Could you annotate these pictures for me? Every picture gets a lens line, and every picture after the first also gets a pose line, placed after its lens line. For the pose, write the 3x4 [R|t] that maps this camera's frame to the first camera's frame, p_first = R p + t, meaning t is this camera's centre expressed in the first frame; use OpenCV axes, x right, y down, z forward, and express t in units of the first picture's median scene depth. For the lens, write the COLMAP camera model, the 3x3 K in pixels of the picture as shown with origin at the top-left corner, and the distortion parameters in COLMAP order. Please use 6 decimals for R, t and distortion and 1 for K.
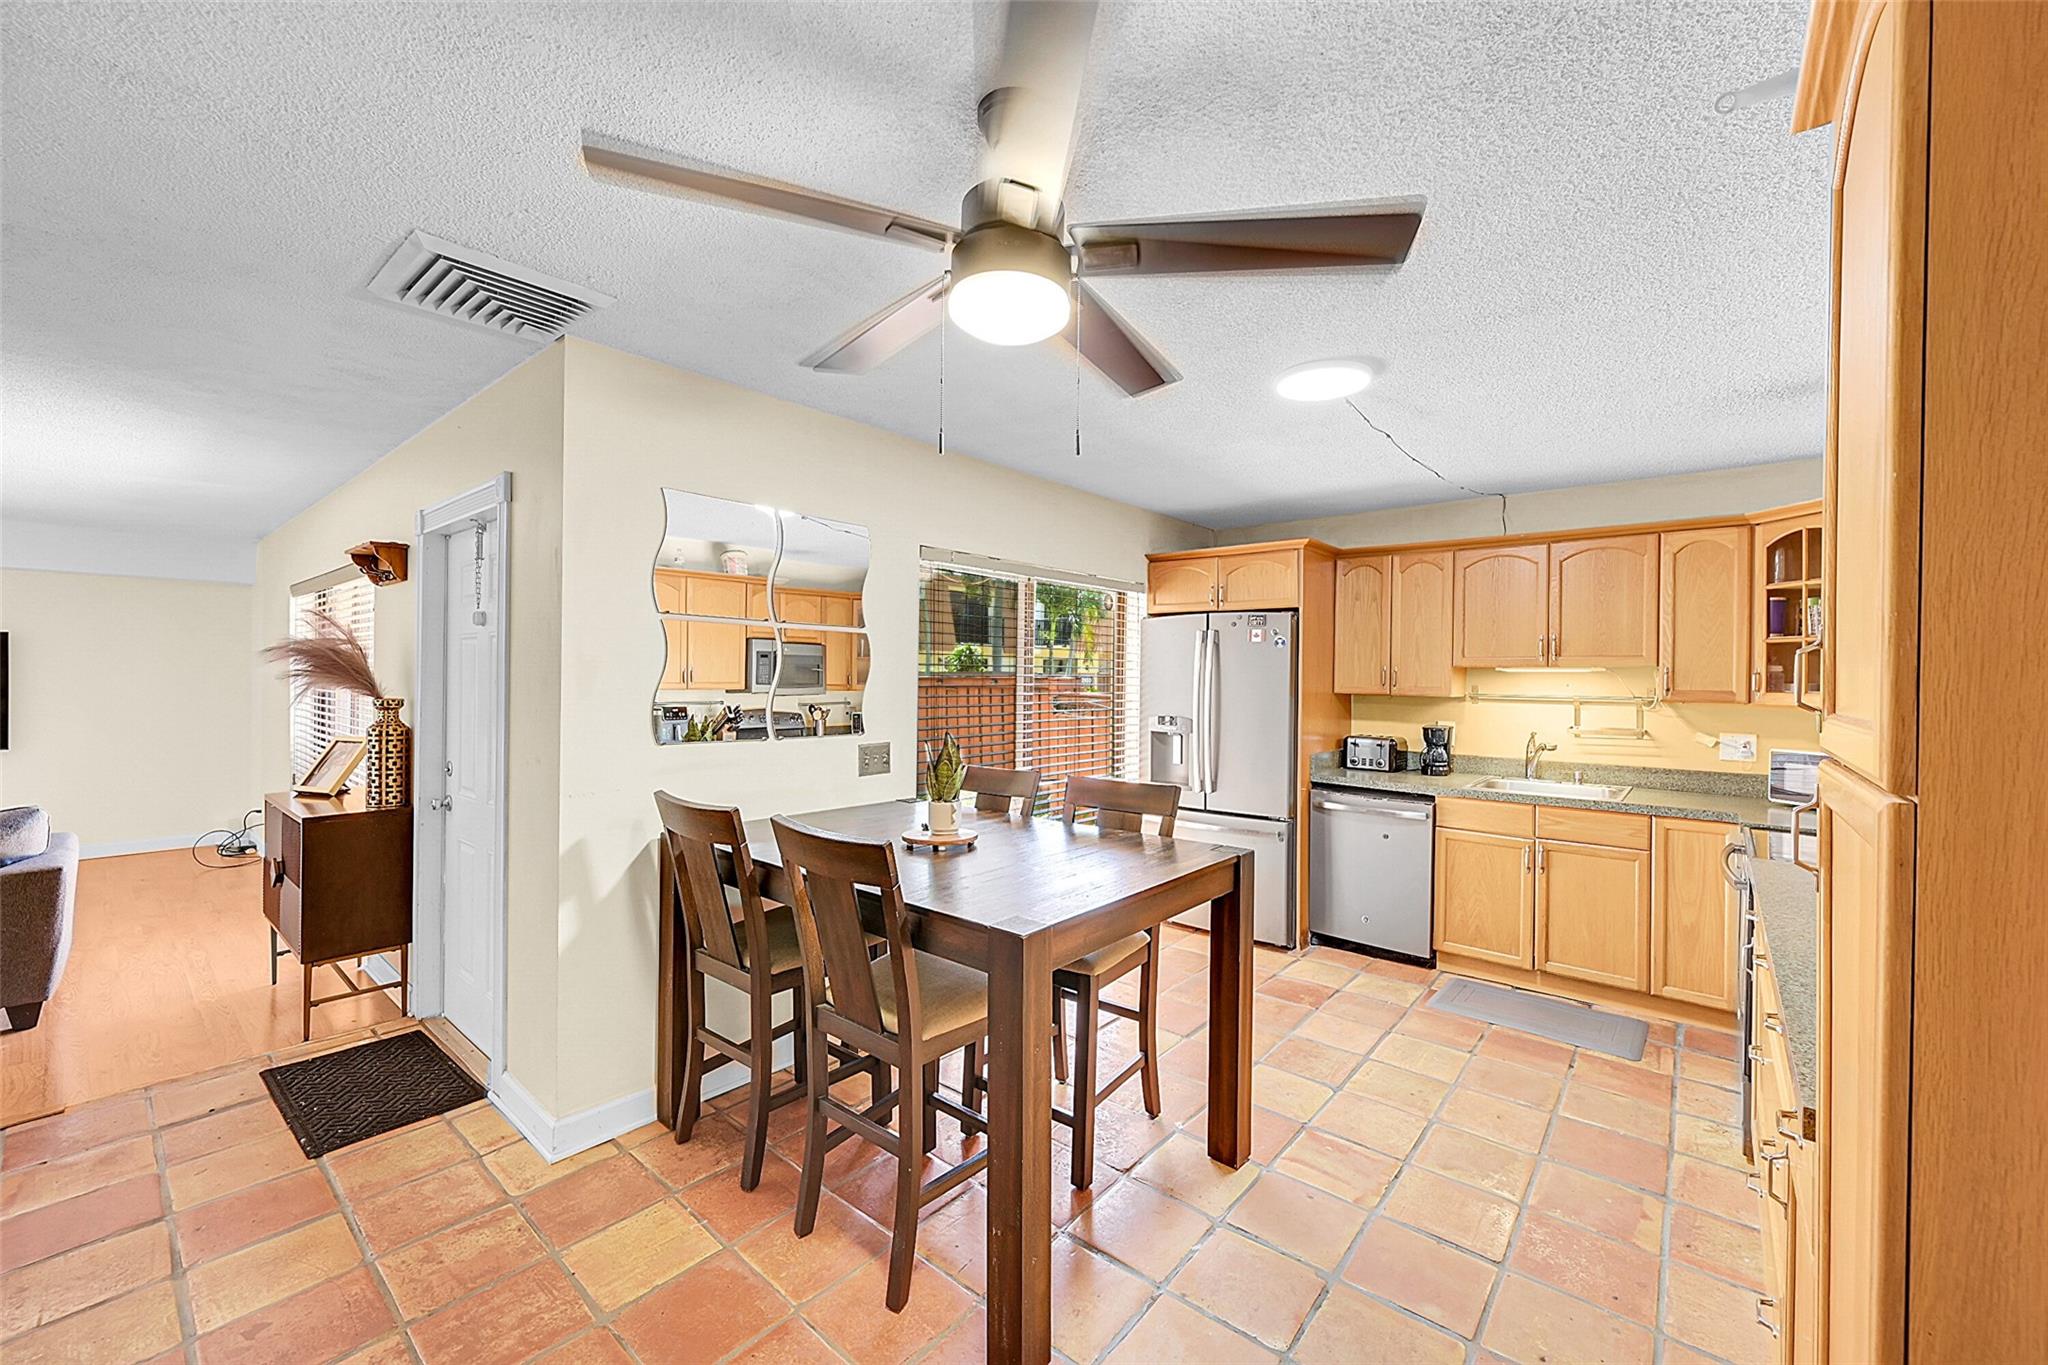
lens RADIAL K [[807.4, 0, 1029.4], [0, 807.4, 676.7], [0, 0, 1]] dist [0.000395, 0.000112]
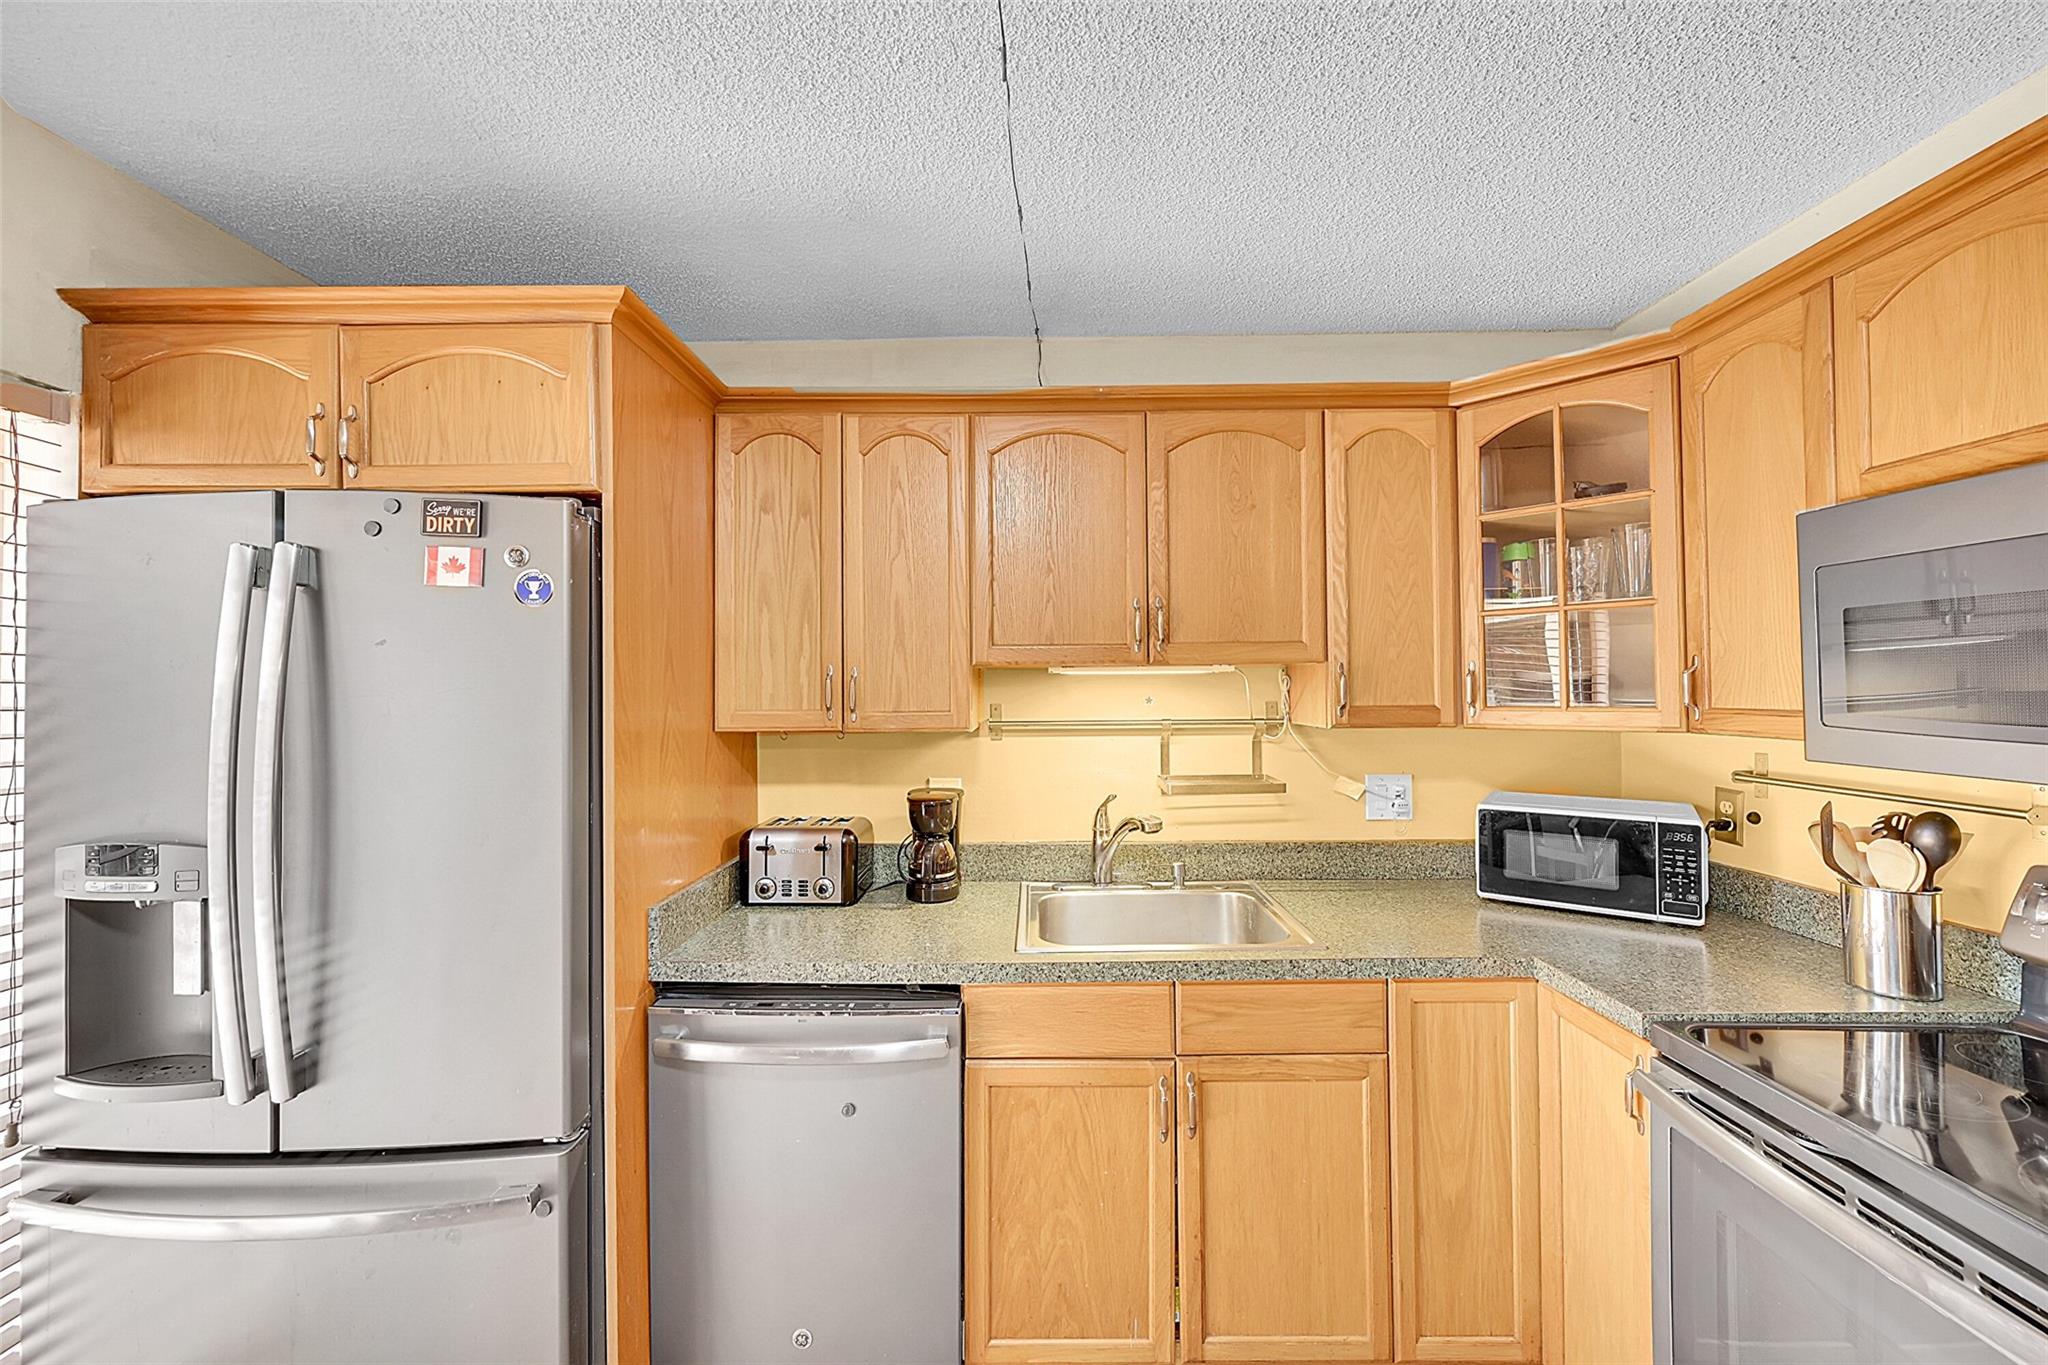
lens RADIAL K [[807.4, 0, 1029.4], [0, 807.4, 676.7], [0, 0, 1]] dist [0.000395, 0.000112]
pose [[0.762273, -0.008952, 0.647194, 0.245363], [0.018563, 0.999795, -0.008034, -0.001880], [-0.646989, 0.018138, 0.762283, 0.611313]]
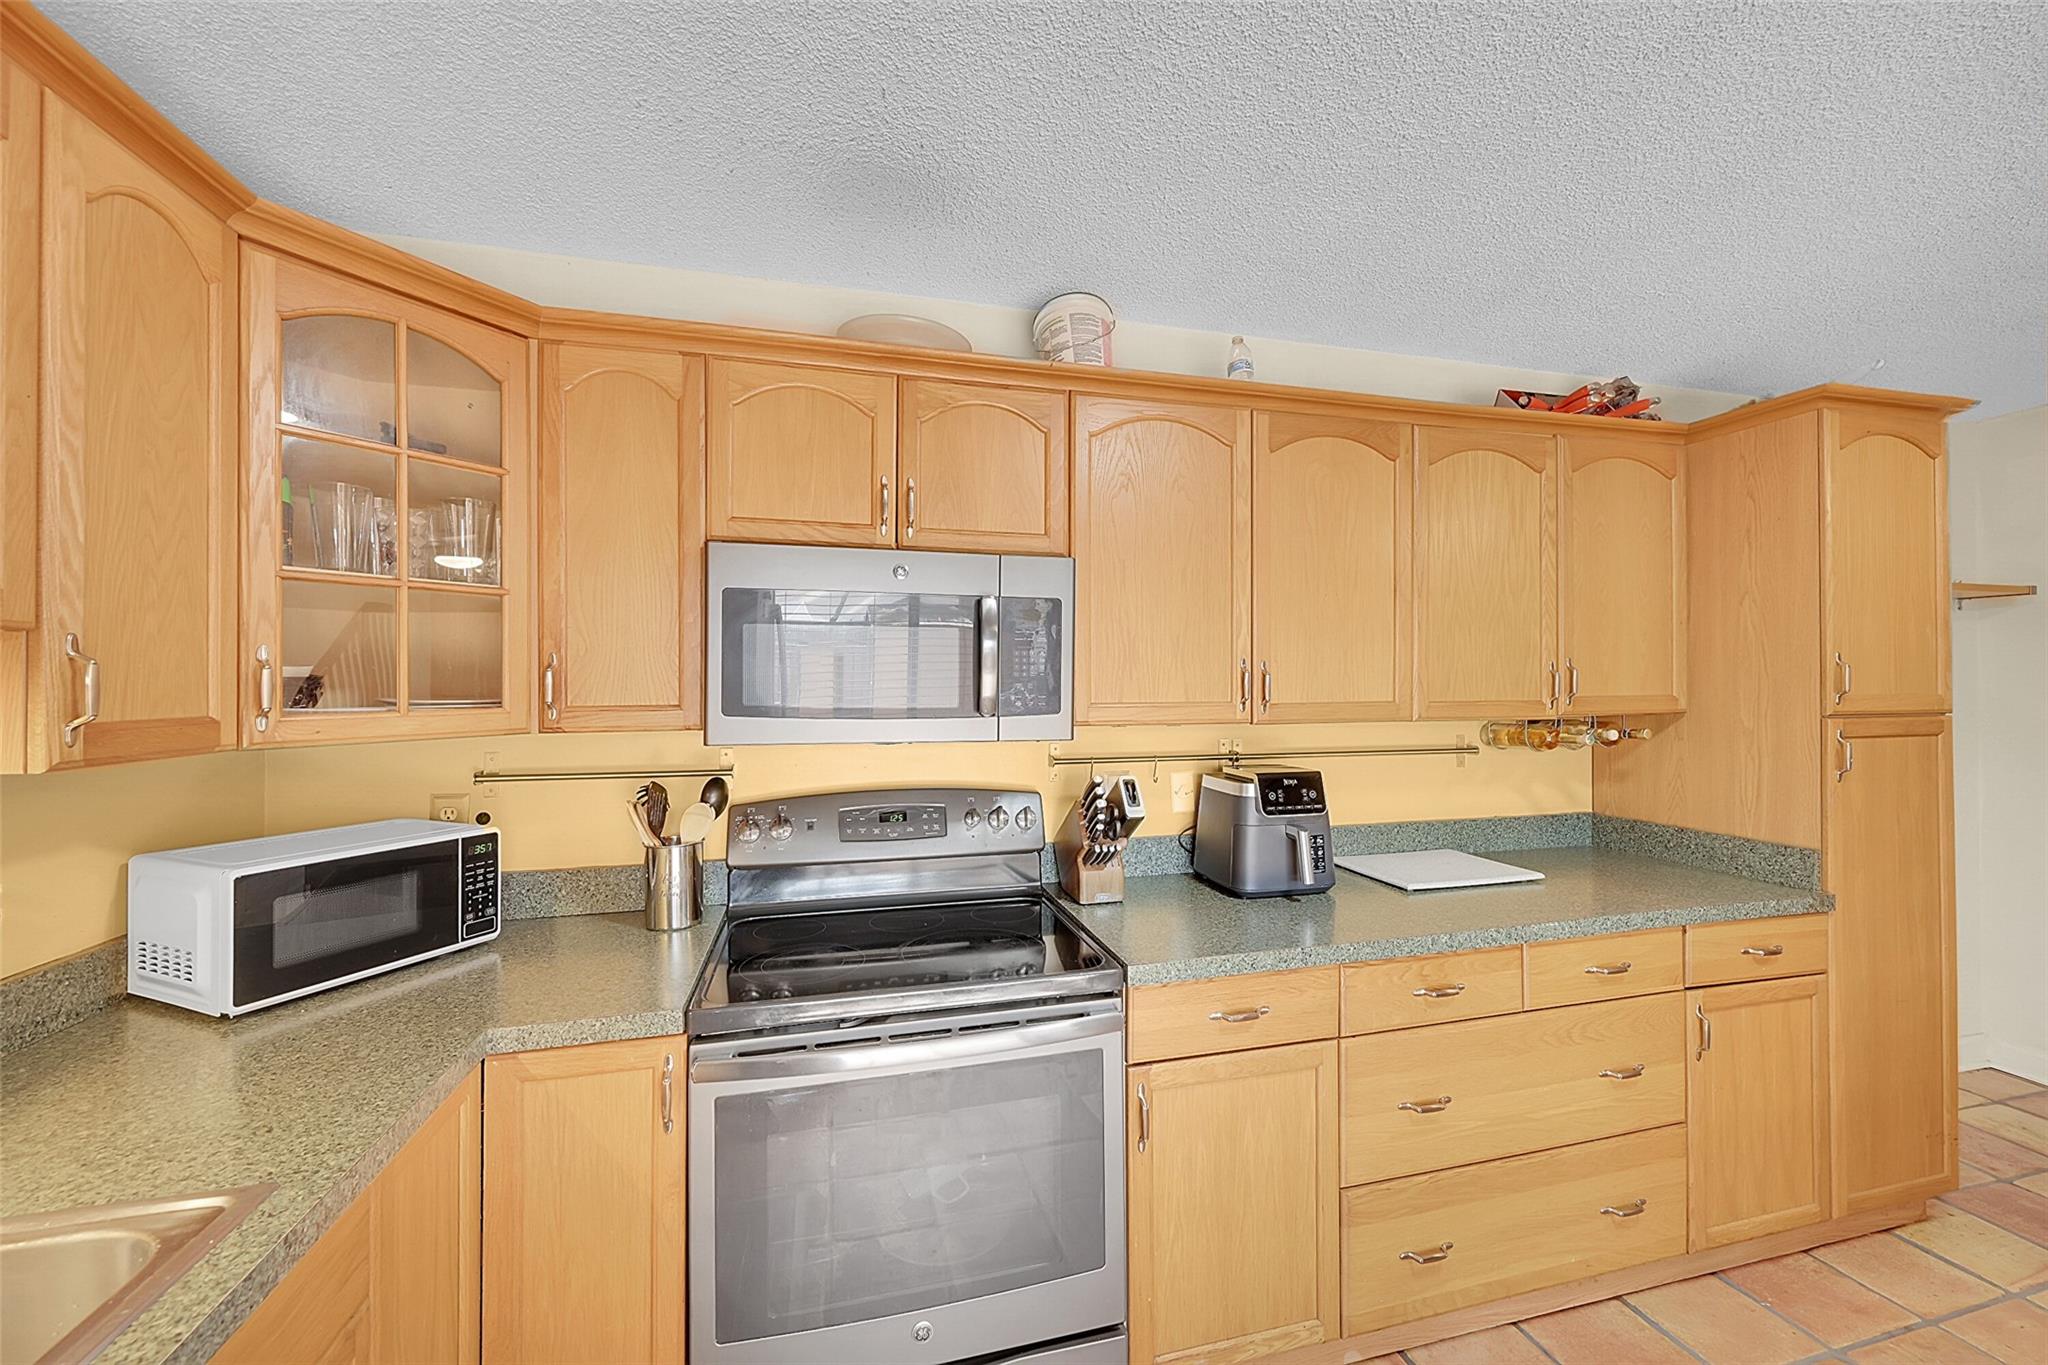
lens RADIAL K [[807.4, 0, 1029.4], [0, 807.4, 676.7], [0, 0, 1]] dist [0.000395, 0.000112]
pose [[-0.820666, -0.006453, 0.571372, 0.333743], [-0.005500, 0.999979, 0.003394, -0.000915], [-0.571382, -0.000358, -0.820684, 0.868533]]
